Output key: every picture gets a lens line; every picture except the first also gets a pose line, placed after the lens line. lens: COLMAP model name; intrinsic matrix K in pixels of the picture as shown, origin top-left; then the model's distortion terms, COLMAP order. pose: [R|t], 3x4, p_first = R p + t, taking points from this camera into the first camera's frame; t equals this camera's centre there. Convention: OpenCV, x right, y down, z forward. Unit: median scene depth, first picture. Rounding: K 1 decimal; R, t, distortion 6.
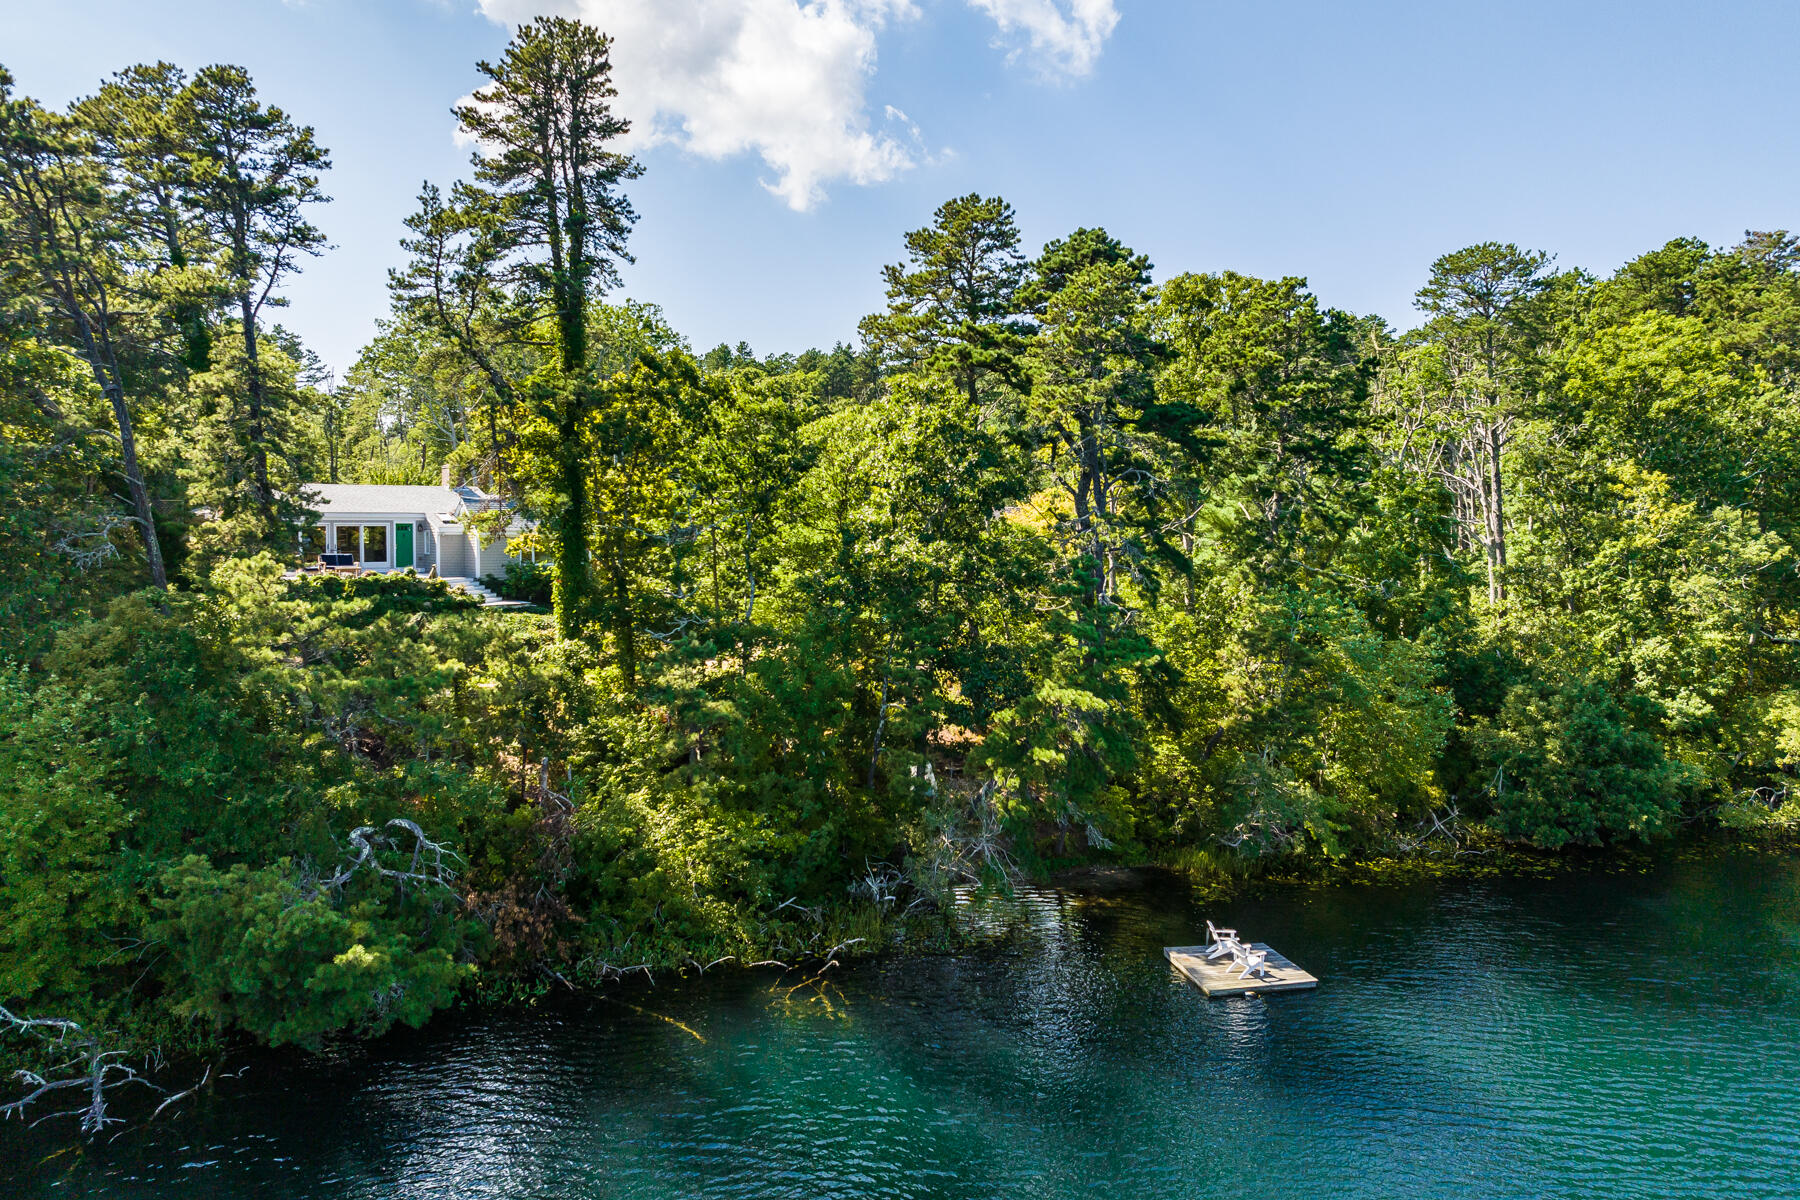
lens RADIAL K [[1258.4, 0, 905.3], [0, 1258.4, 597.4], [0, 0, 1]] dist [-0.042968, 0.014832]
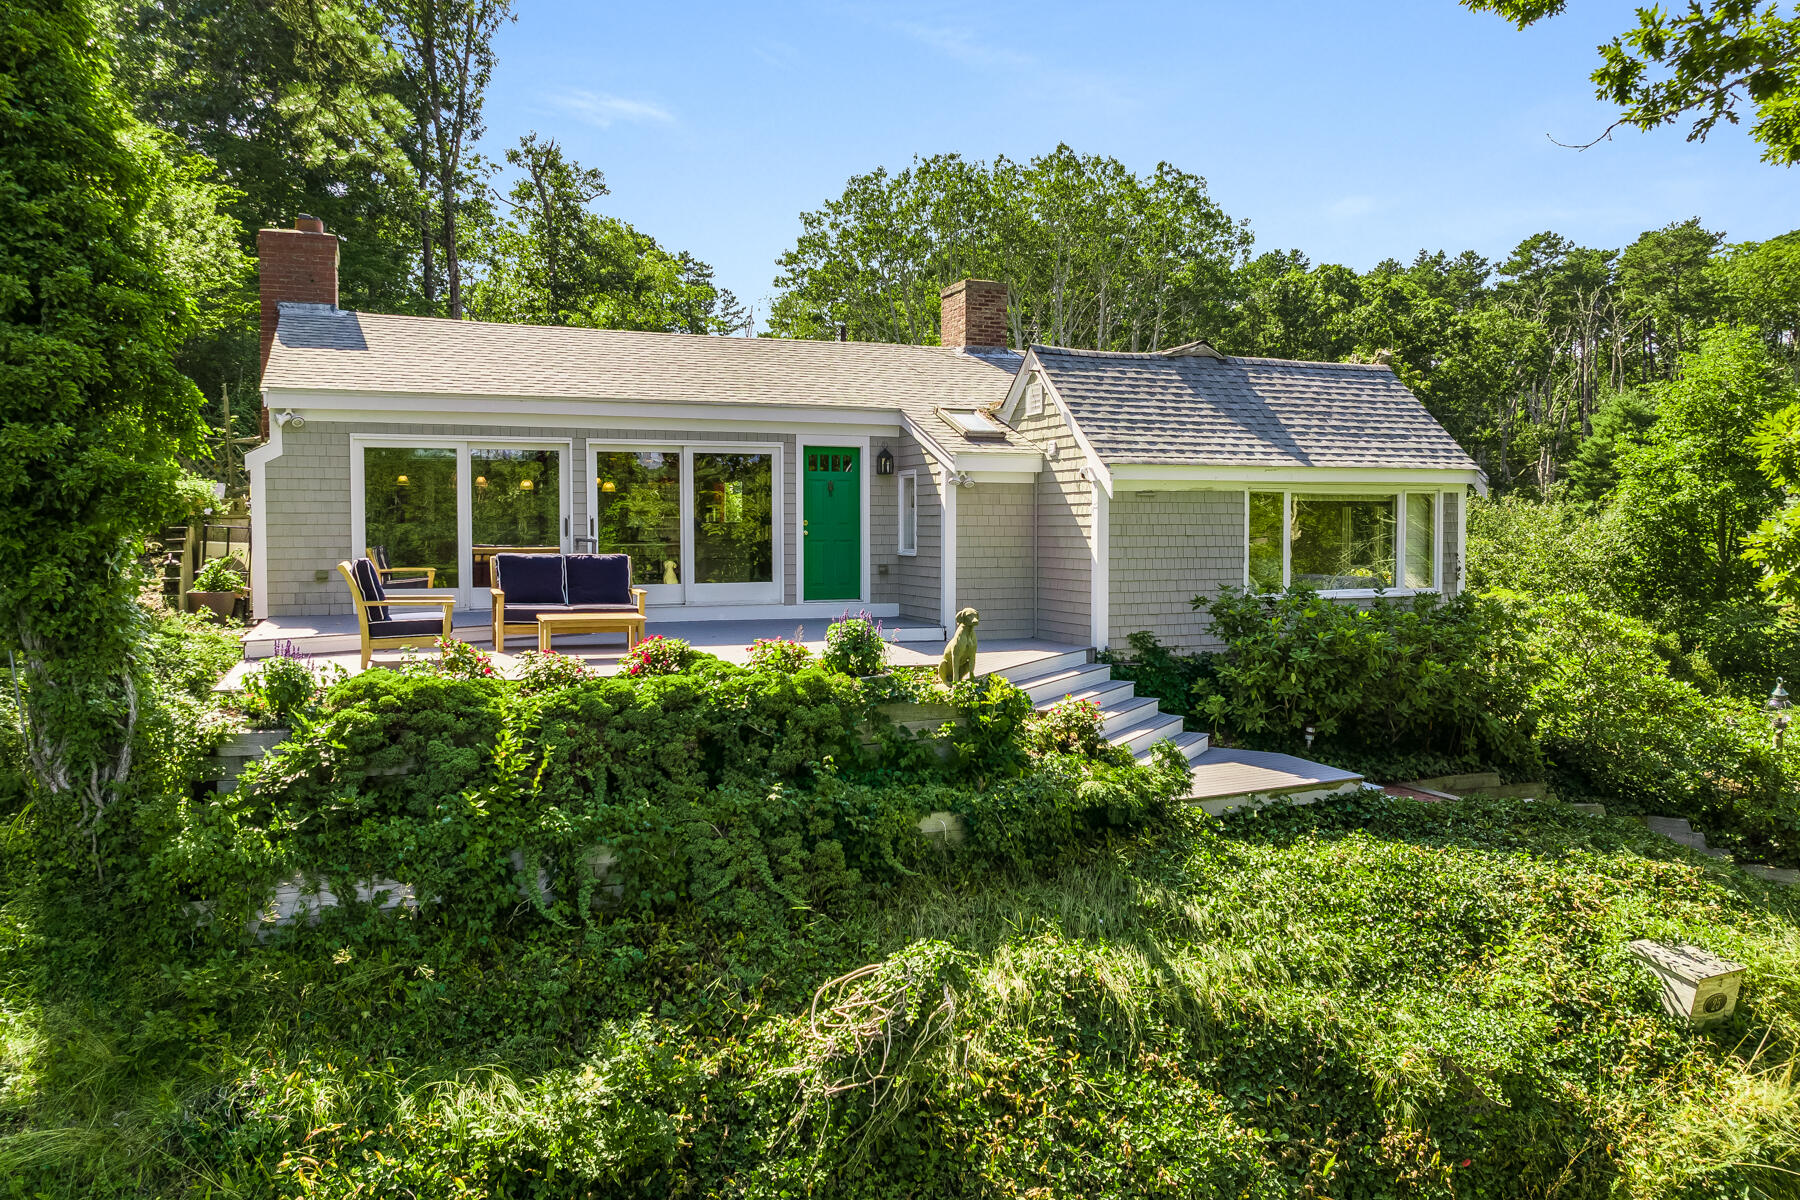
lens RADIAL K [[1258.4, 0, 898.9], [0, 1258.4, 597.4], [0, 0, 1]] dist [-0.042968, 0.014832]
pose [[0.945105, 0.012809, -0.326517, -0.296520], [-0.012159, 0.999918, 0.004032, -0.026622], [0.326541, 0.000159, 0.945183, 0.744205]]
